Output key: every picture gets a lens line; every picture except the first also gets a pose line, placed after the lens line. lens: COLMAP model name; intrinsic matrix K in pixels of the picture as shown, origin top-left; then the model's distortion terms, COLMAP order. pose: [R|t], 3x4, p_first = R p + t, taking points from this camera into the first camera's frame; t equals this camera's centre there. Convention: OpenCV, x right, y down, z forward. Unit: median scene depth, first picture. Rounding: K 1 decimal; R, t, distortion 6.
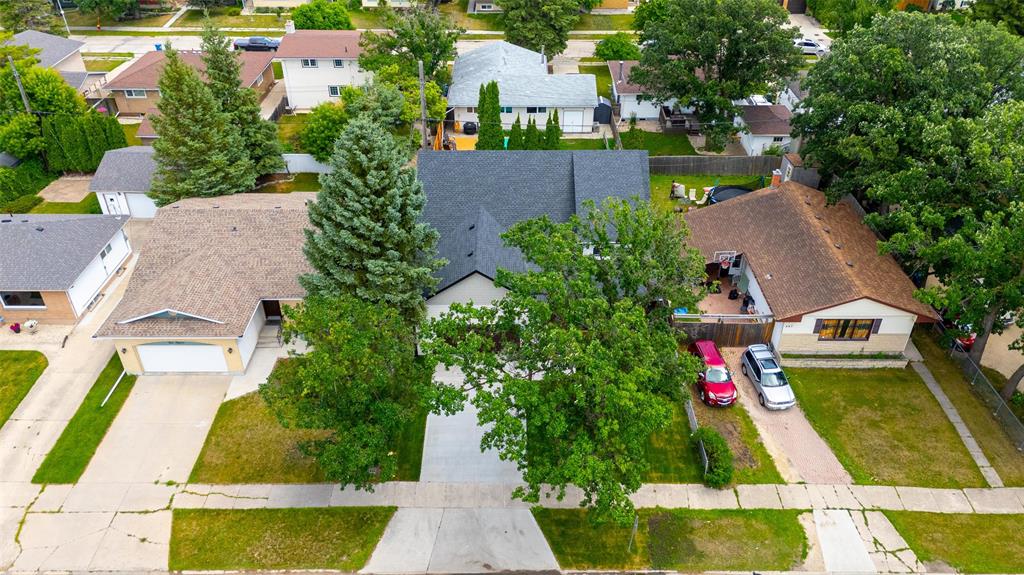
lens RADIAL K [[752.6, 0, 512.0], [0, 752.6, 287.5], [0, 0, 1]] dist [0.077430, -0.065655]
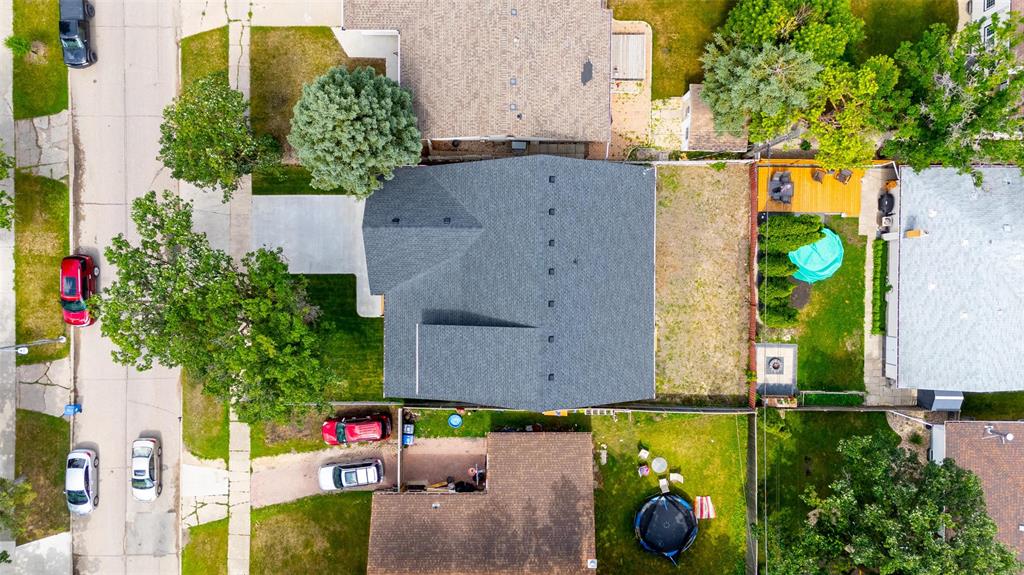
lens RADIAL K [[752.6, 0, 512.0], [0, 752.6, 287.5], [0, 0, 1]] dist [0.077430, -0.065655]
pose [[-0.002569, 0.999943, 0.010341, 0.027546], [-0.569964, -0.009961, 0.821609, -1.032265], [0.821666, -0.003783, 0.569957, 0.538195]]
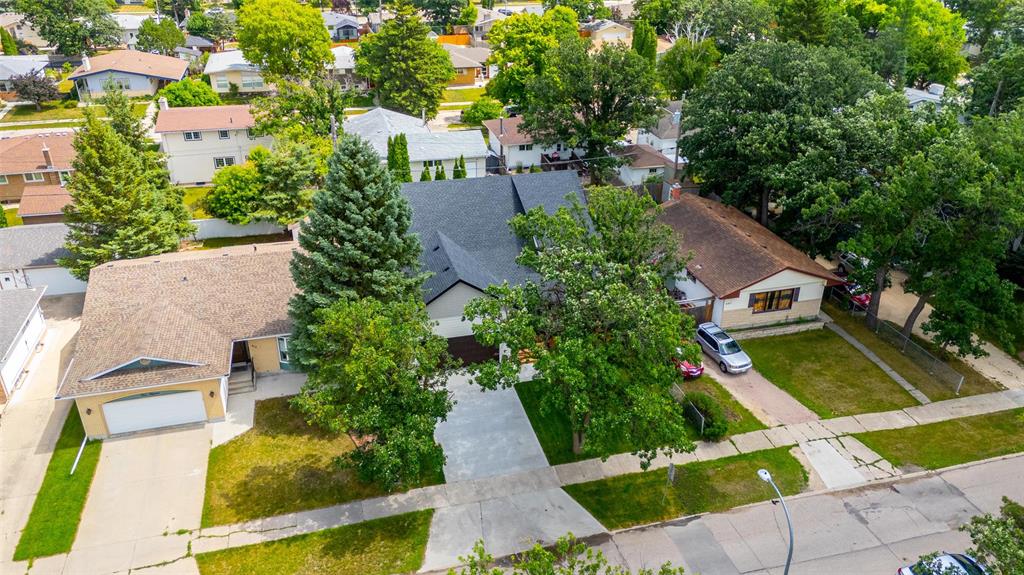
lens RADIAL K [[752.6, 0, 512.0], [0, 752.6, 287.5], [0, 0, 1]] dist [0.077430, -0.065655]
pose [[0.964995, -0.112331, 0.236993, -0.221491], [0.141062, 0.984099, -0.107934, 0.108552], [-0.221101, 0.137587, 0.965497, -0.021843]]
